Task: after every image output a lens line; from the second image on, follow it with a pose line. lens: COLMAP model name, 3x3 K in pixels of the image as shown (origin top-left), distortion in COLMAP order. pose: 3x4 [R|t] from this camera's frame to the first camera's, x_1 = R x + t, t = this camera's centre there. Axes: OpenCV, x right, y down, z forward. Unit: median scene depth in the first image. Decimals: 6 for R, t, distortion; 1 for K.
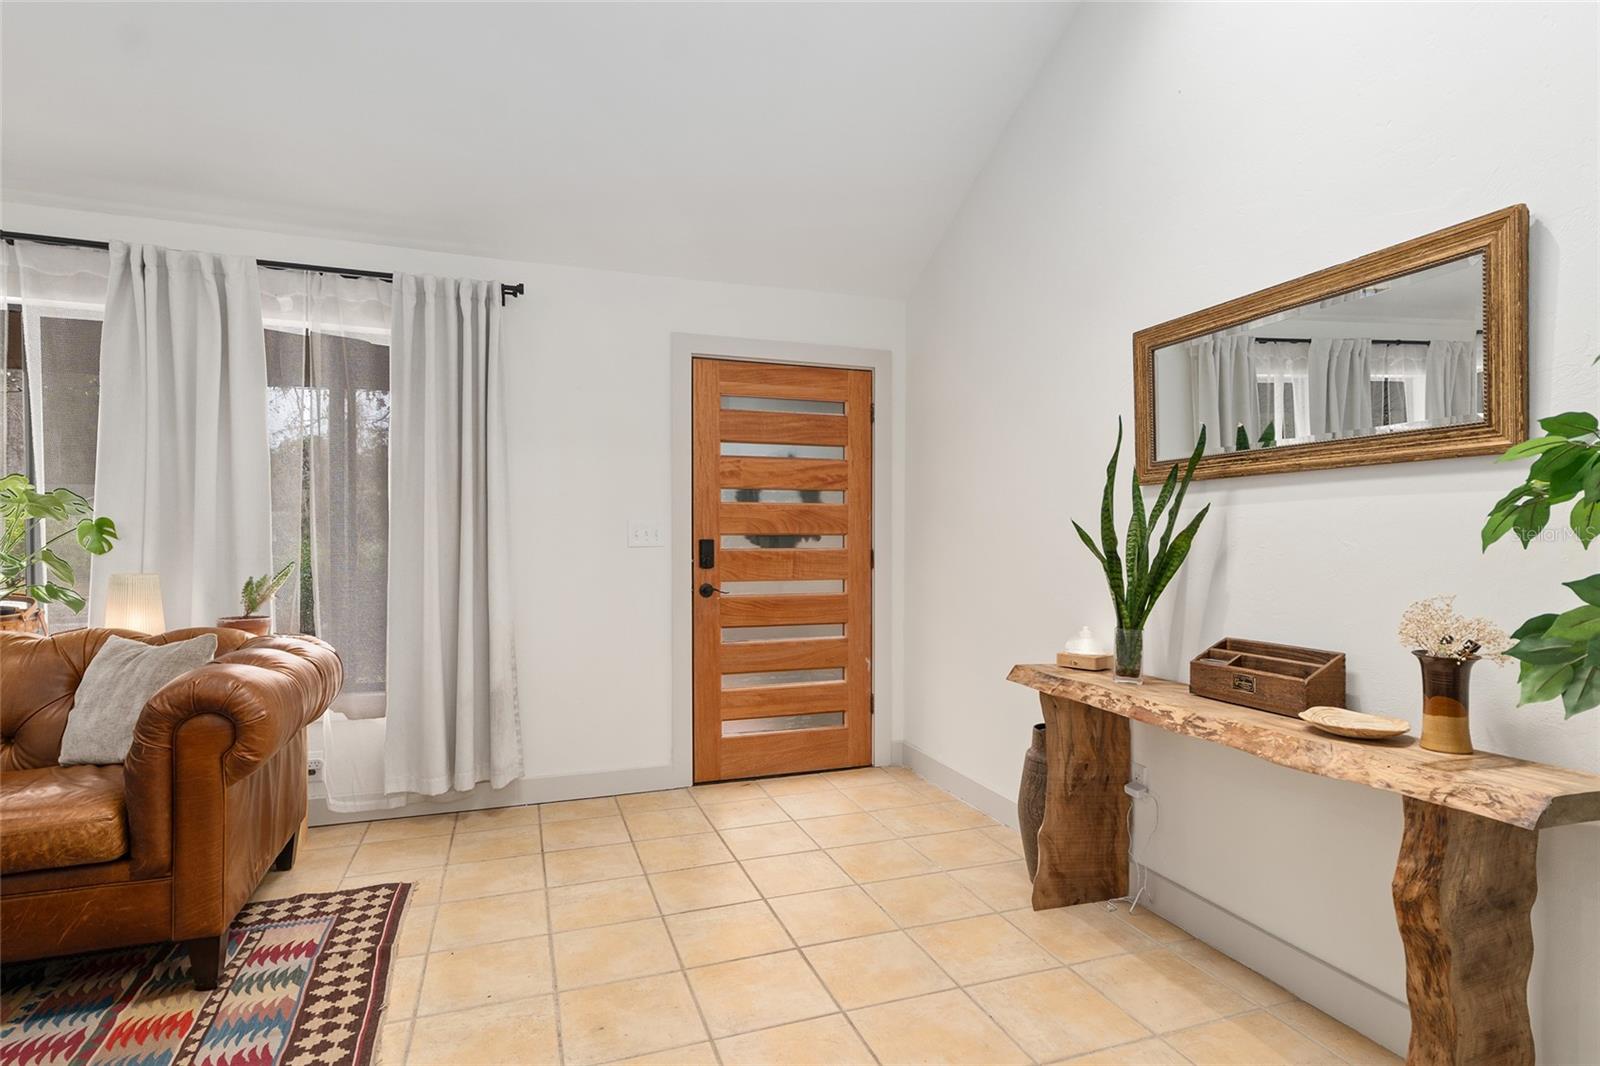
lens RADIAL K [[808.9, 0, 799.4], [0, 808.9, 551.6], [0, 0, 1]] dist [0.001273, 0.000114]
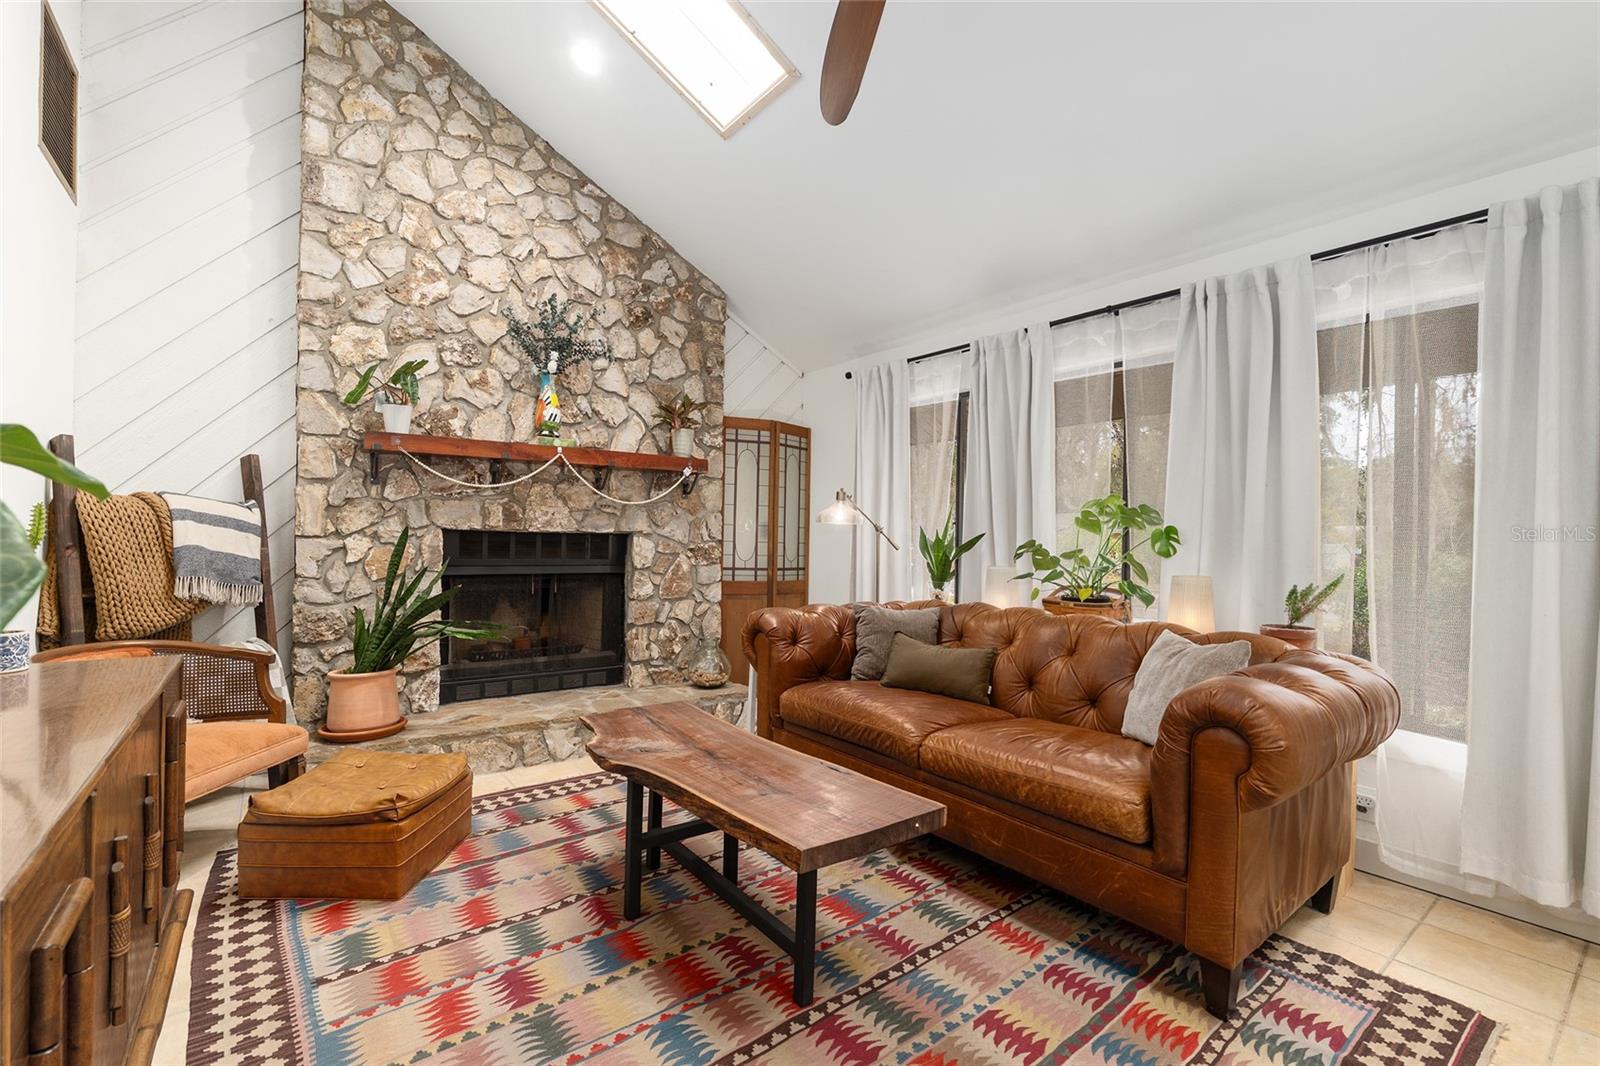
lens RADIAL K [[693.7, 0, 795.9], [0, 693.7, 539.0], [0, 0, 1]] dist [-0.005042, 0.000188]
pose [[0.304704, 0.002576, -0.952444, -0.091854], [-0.029487, 0.999543, -0.006730, -0.000800], [0.951991, 0.030135, 0.304640, 0.220152]]
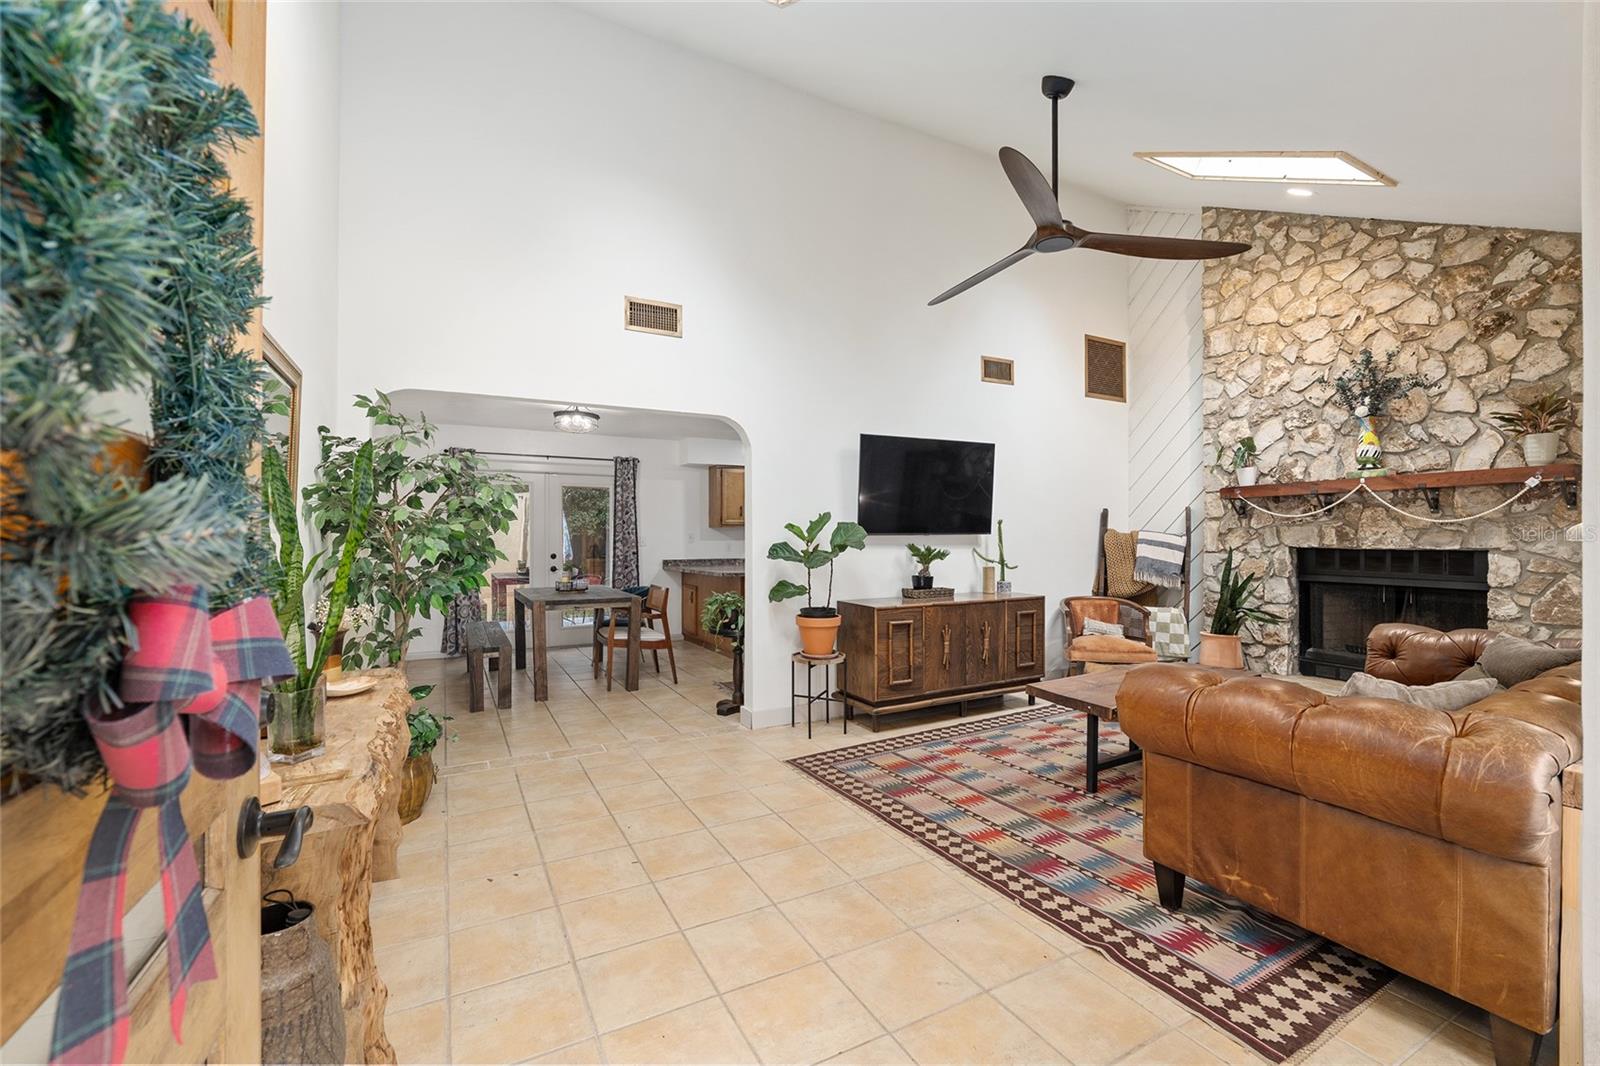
lens RADIAL K [[655.0, 0, 793.0], [0, 655.0, 541.5], [0, 0, 1]] dist [-0.008891, 0.000076]
pose [[-0.989197, -0.000818, -0.146591, 0.023949], [-0.004107, 0.999747, 0.022133, -0.062416], [0.146536, 0.022496, -0.988949, 1.632056]]
